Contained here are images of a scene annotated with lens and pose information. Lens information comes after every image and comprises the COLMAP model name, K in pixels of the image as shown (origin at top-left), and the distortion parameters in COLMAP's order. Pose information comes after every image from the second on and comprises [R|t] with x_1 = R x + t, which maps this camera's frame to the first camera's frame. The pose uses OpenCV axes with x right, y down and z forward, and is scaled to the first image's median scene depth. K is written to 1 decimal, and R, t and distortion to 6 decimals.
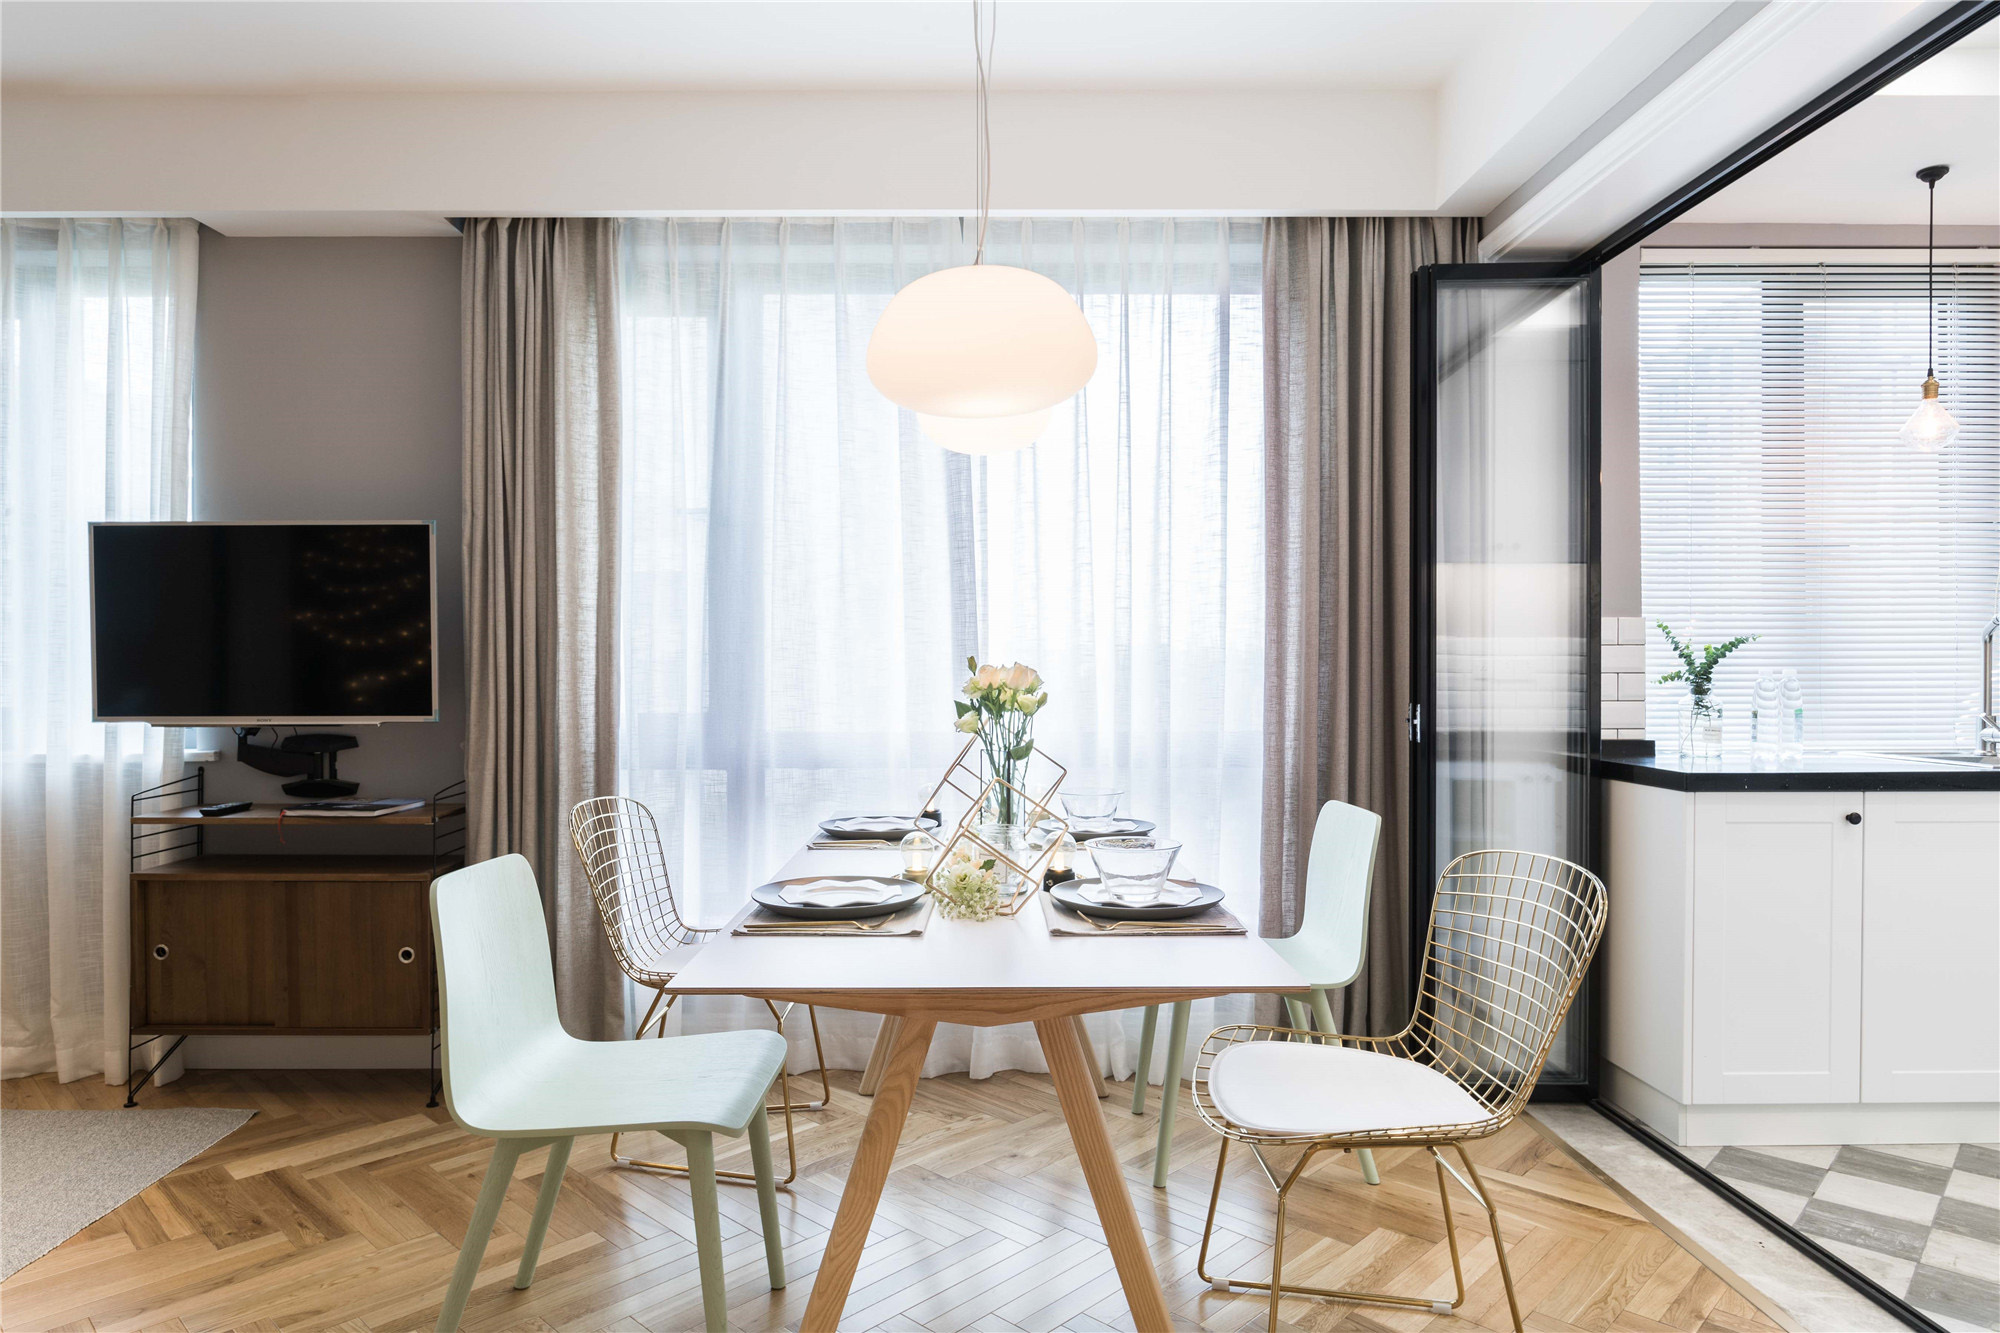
lens RADIAL K [[1192.1, 0, 953.4], [0, 1192.1, 681.6], [0, 0, 1]] dist [-0.000034, -0.004069]
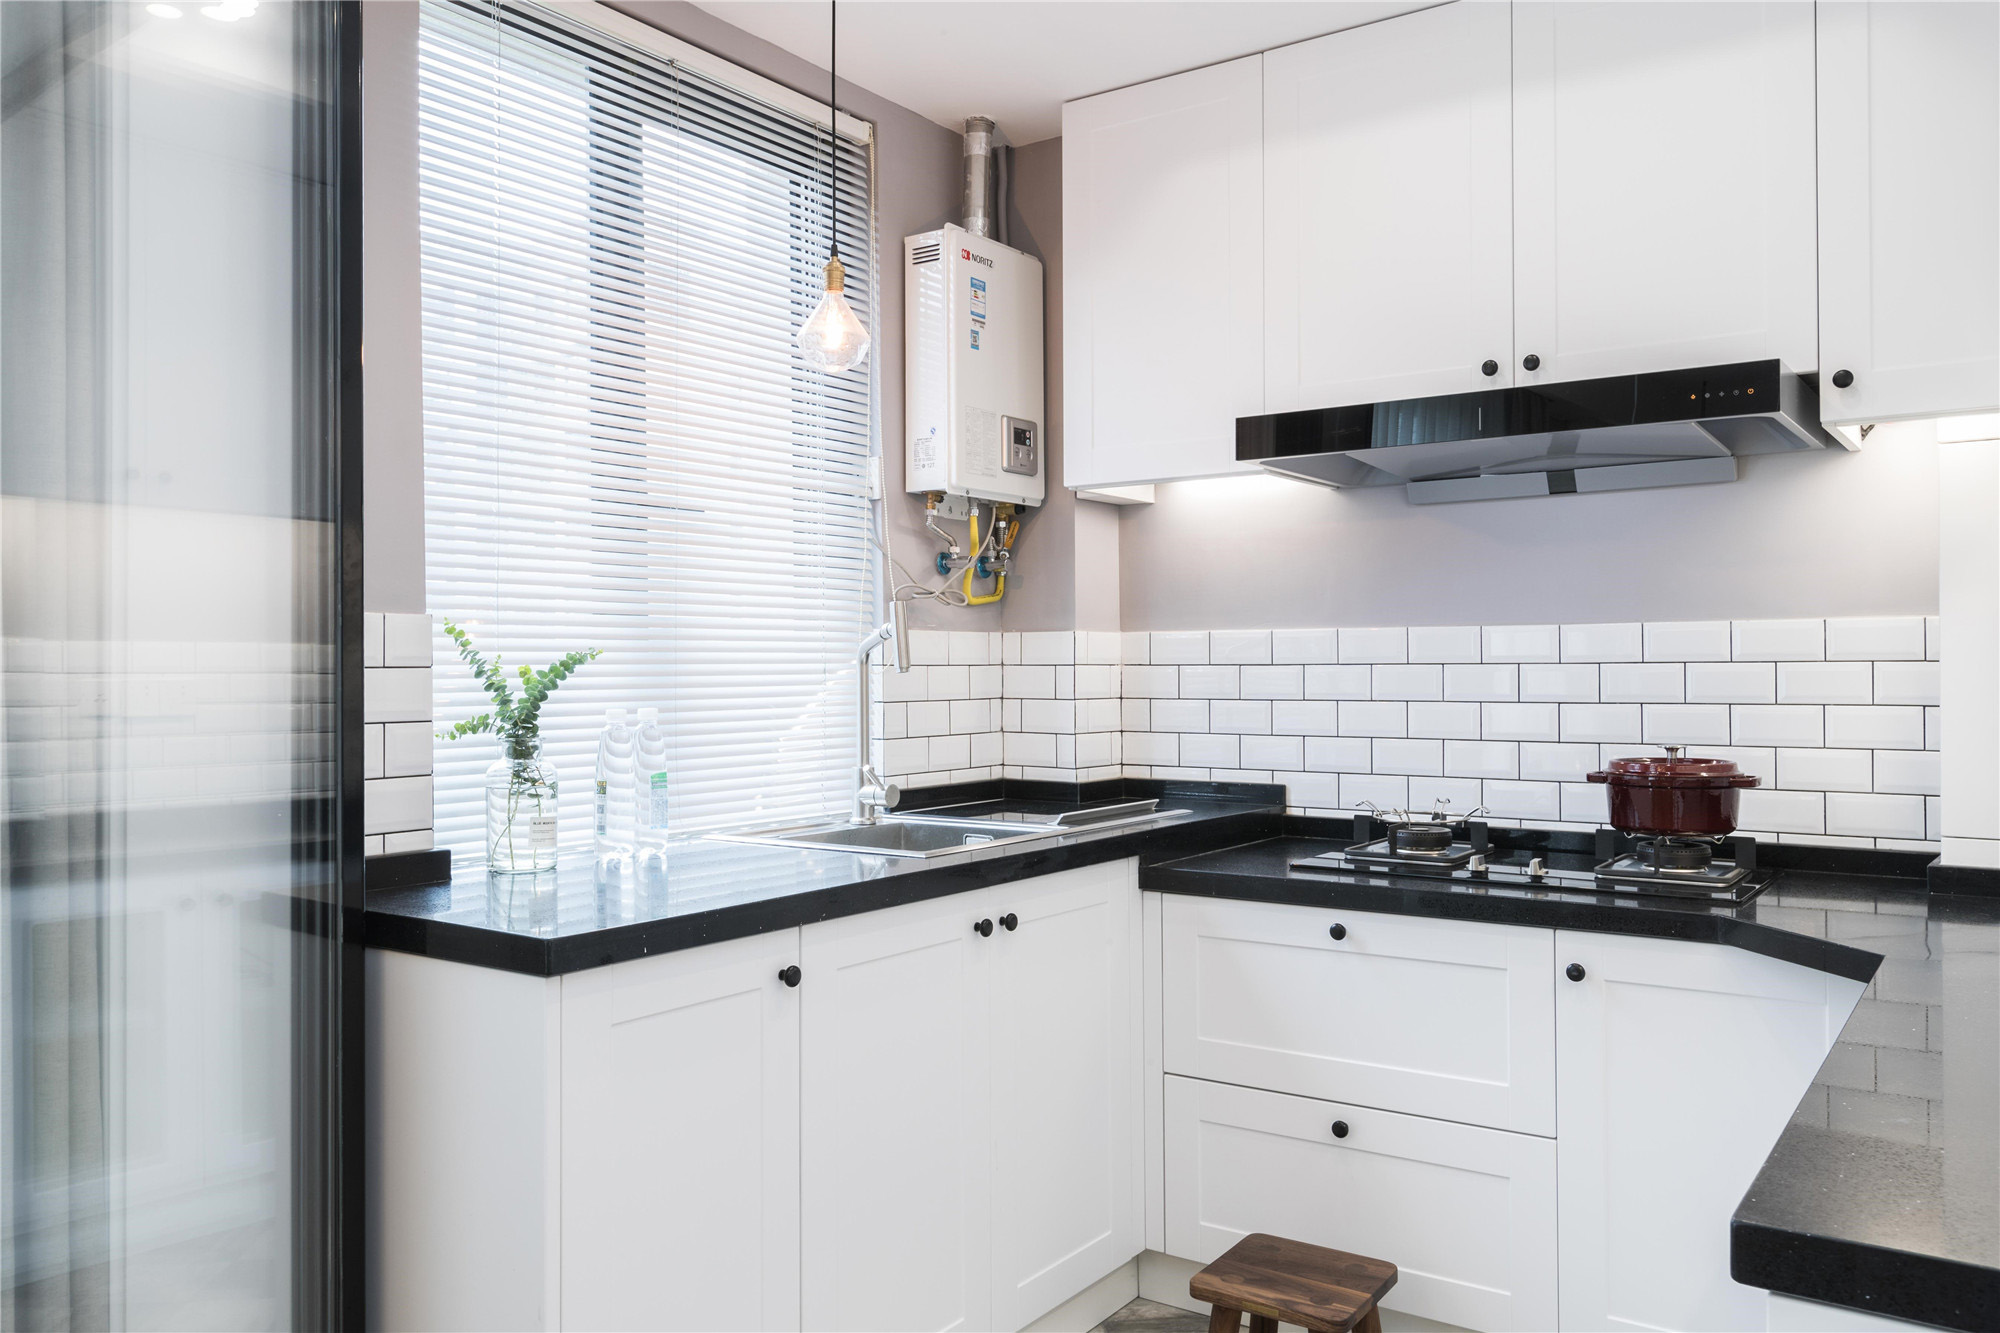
lens RADIAL K [[1507.0, 0, 1012.3], [0, 1507.0, 654.6], [0, 0, 1]] dist [-0.003692, 0.002395]
pose [[0.571983, 0.006475, 0.820240, 0.187784], [0.012873, 0.999775, -0.016869, -0.021892], [-0.820164, 0.020208, 0.571771, 0.418423]]
